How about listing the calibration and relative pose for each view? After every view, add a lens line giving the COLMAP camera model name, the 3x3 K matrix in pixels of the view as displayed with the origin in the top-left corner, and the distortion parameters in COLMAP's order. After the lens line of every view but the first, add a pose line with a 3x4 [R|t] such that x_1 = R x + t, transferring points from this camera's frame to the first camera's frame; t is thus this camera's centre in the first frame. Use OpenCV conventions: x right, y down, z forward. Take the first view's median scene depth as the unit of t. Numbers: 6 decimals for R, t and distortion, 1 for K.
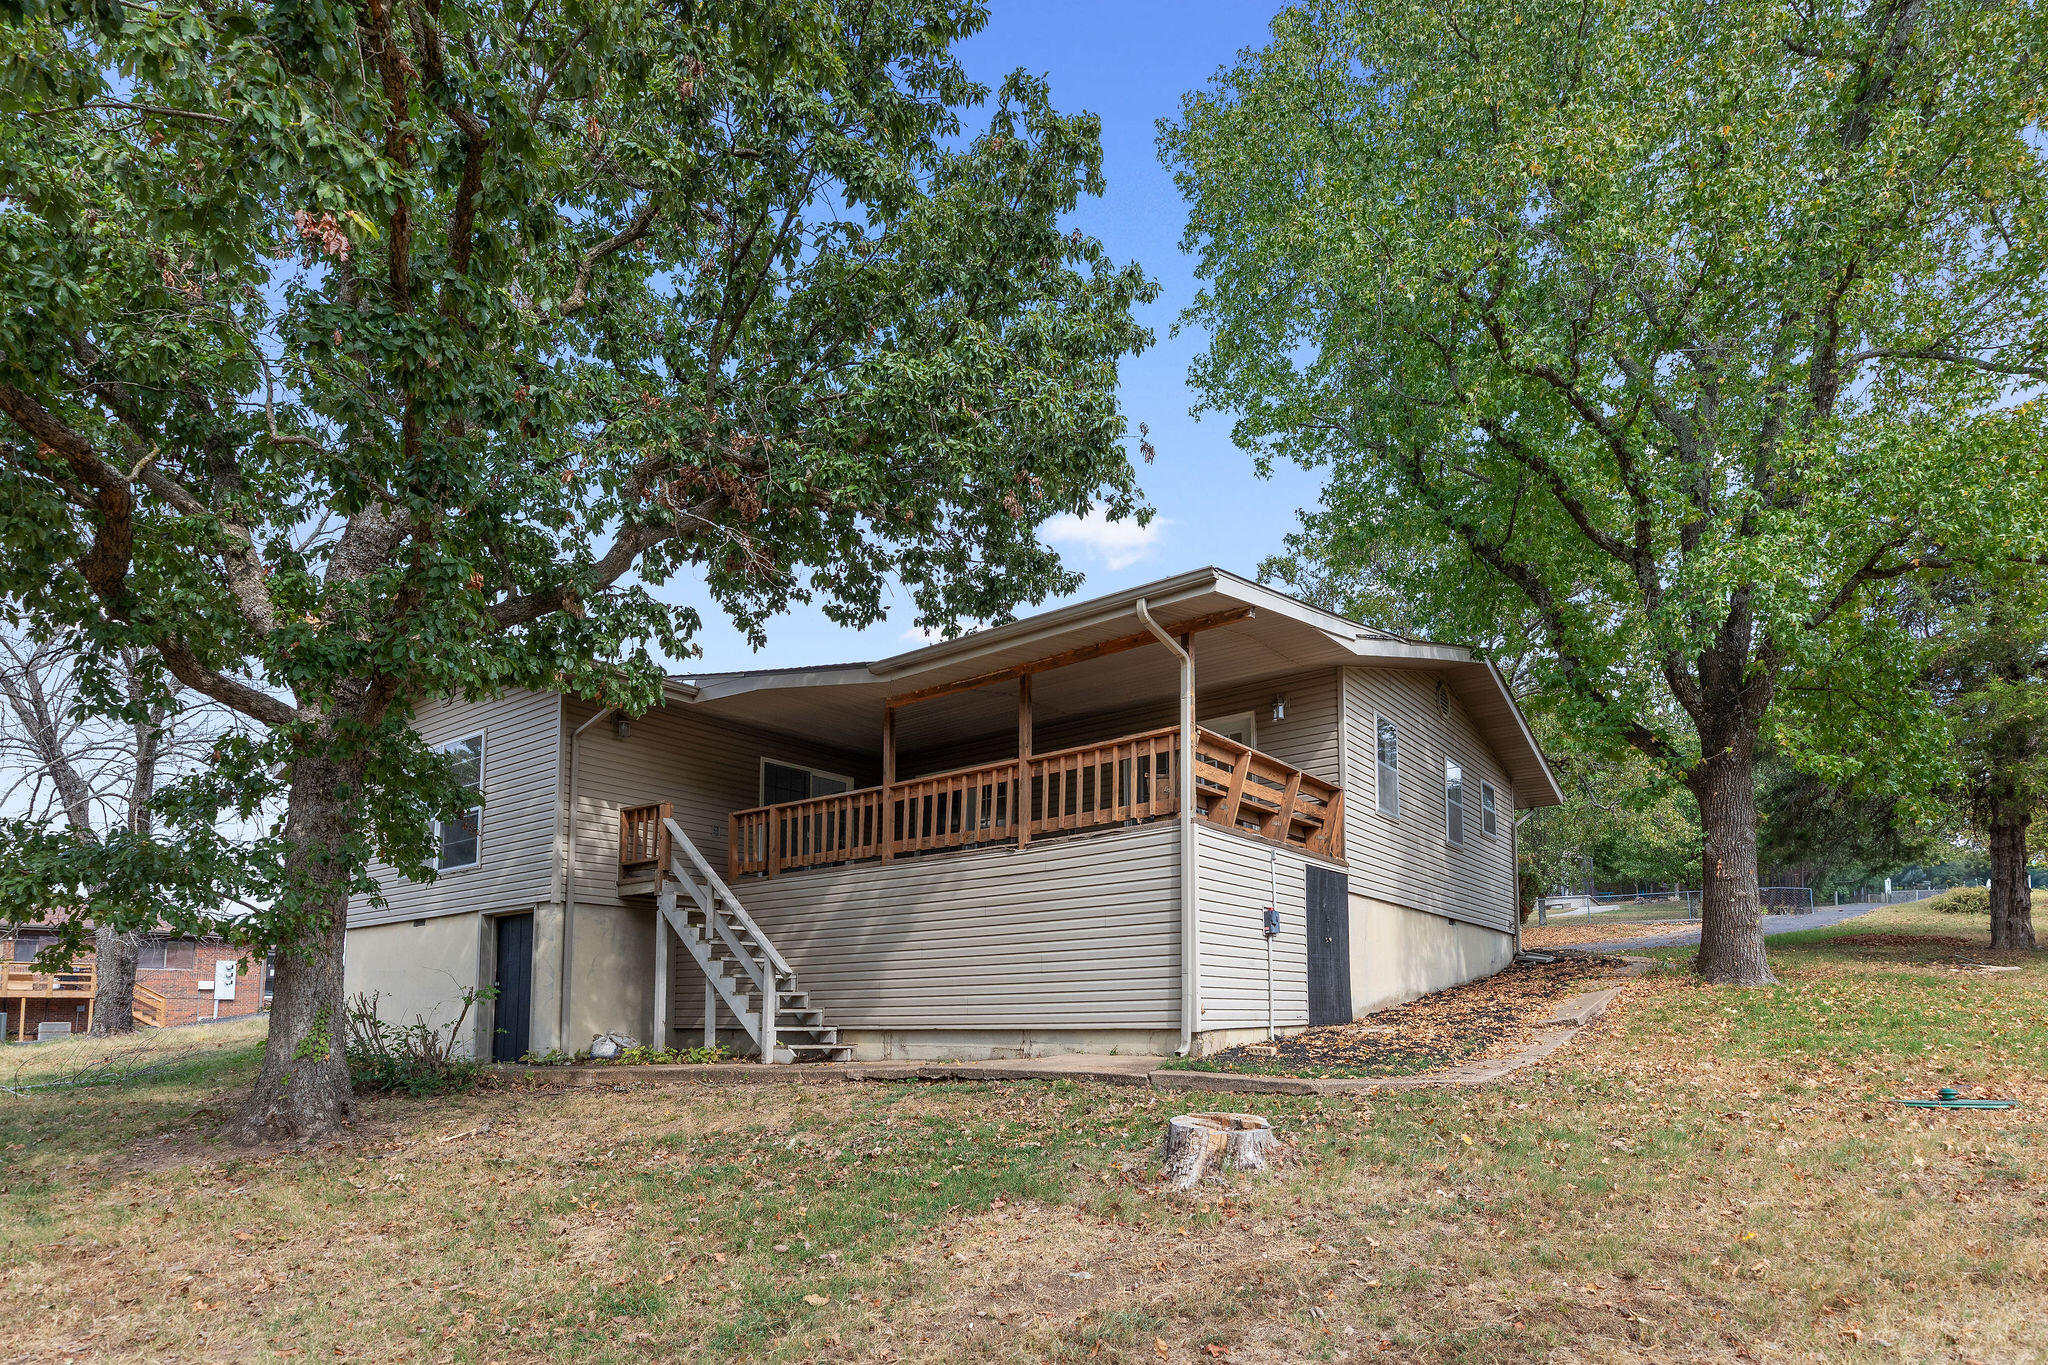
lens RADIAL K [[1014.1, 0, 1018.9], [0, 1014.1, 654.4], [0, 0, 1]] dist [-0.001881, -0.000610]
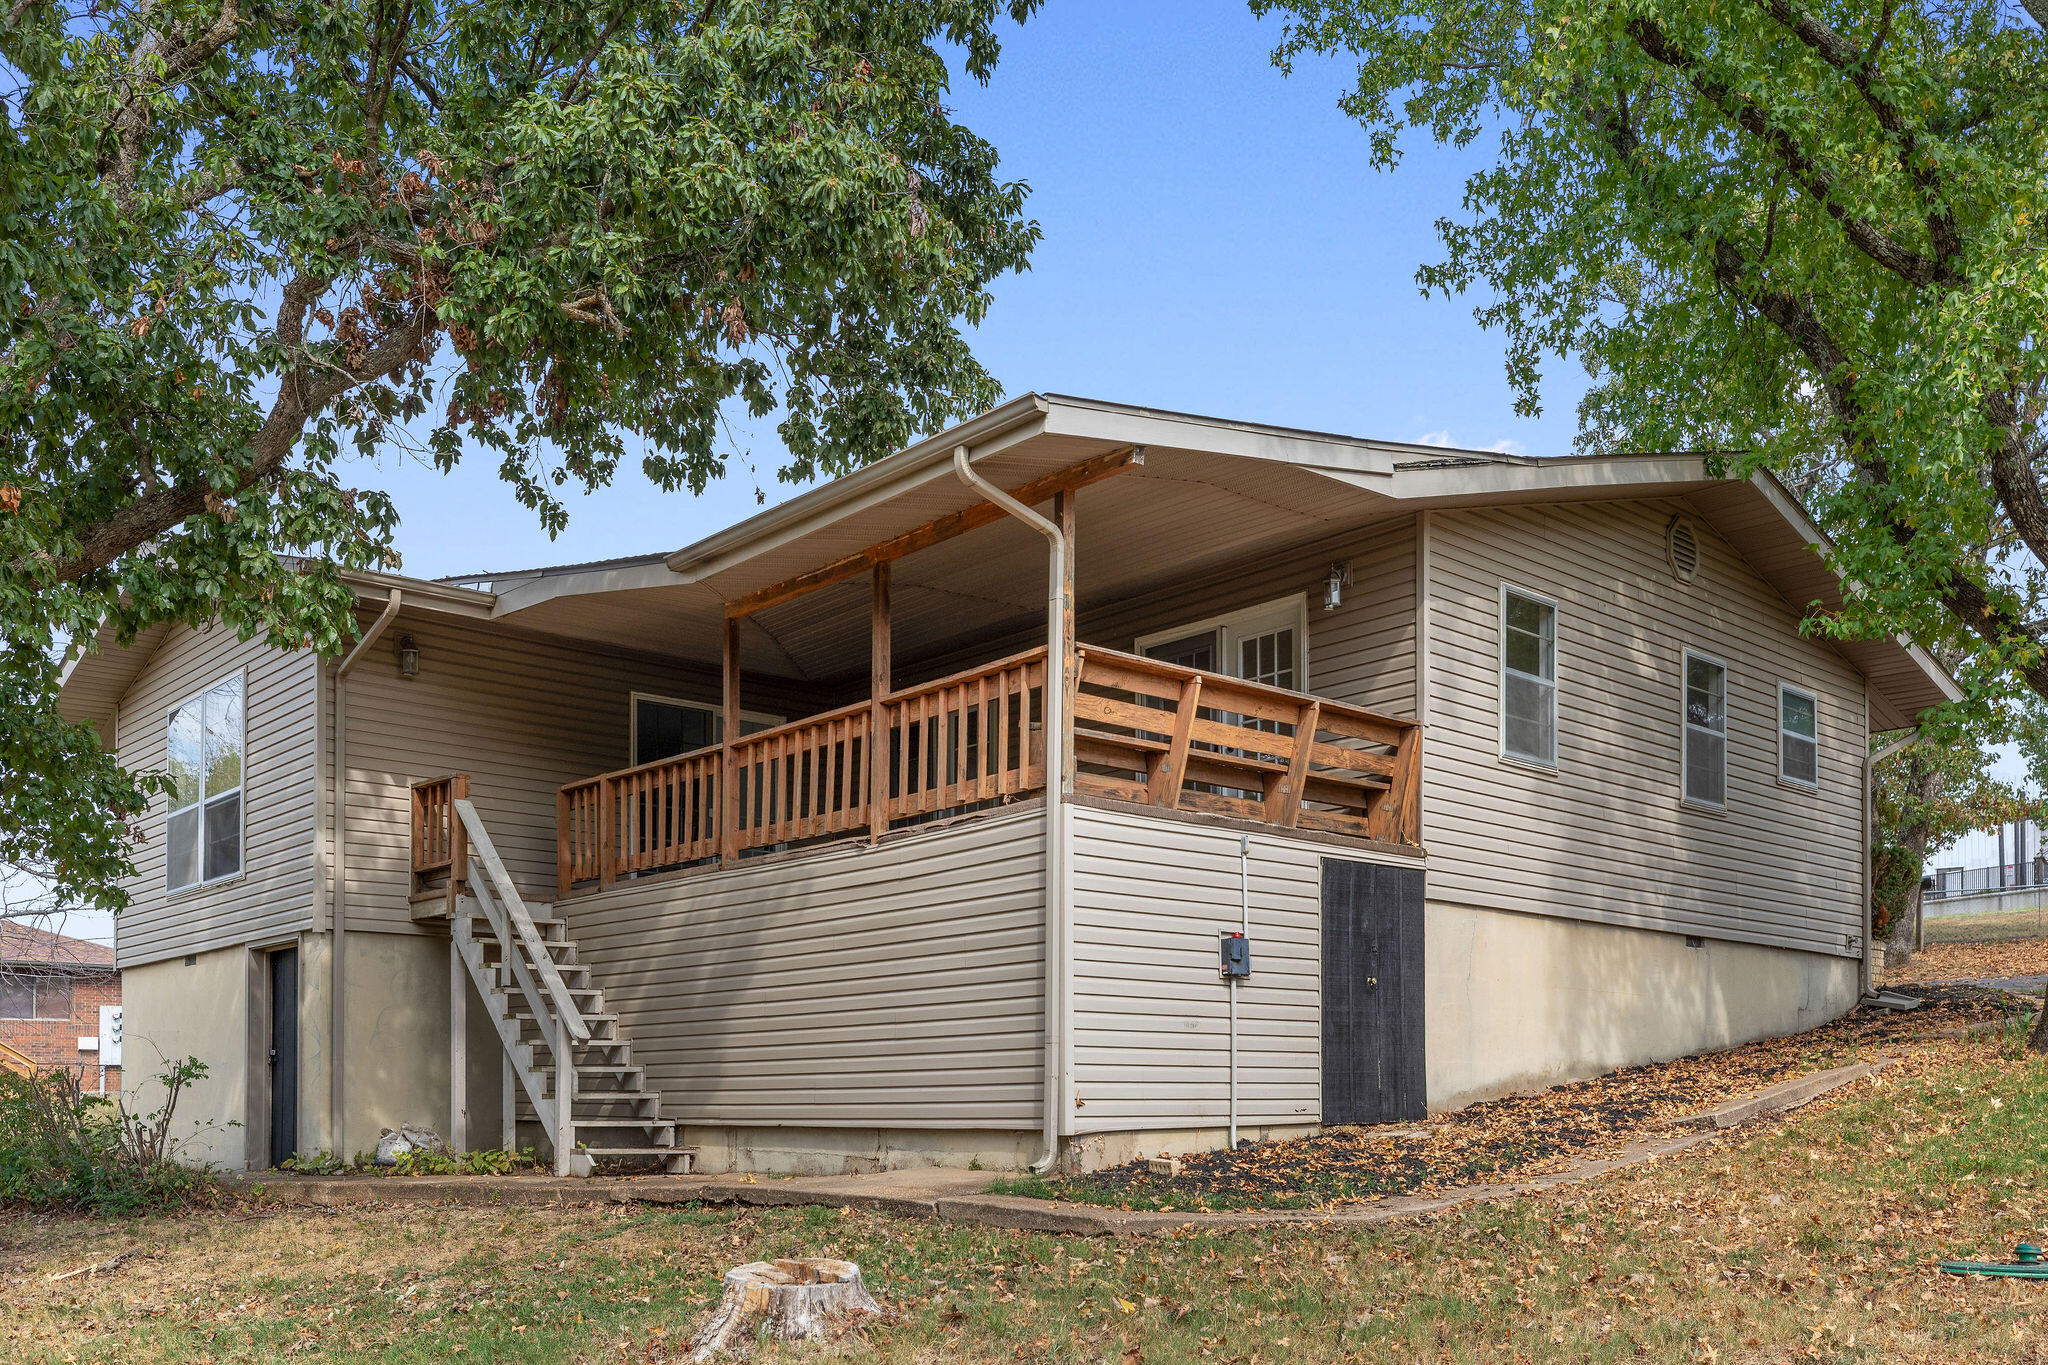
lens RADIAL K [[1852.3, 0, 1021.8], [0, 1852.3, 515.8], [0, 0, 1]] dist [-0.005497, 0.011276]
pose [[0.974523, -0.066097, -0.214326, 0.335012], [0.075357, 0.996531, 0.035315, -0.042157], [0.211249, -0.050566, 0.976123, -0.085146]]
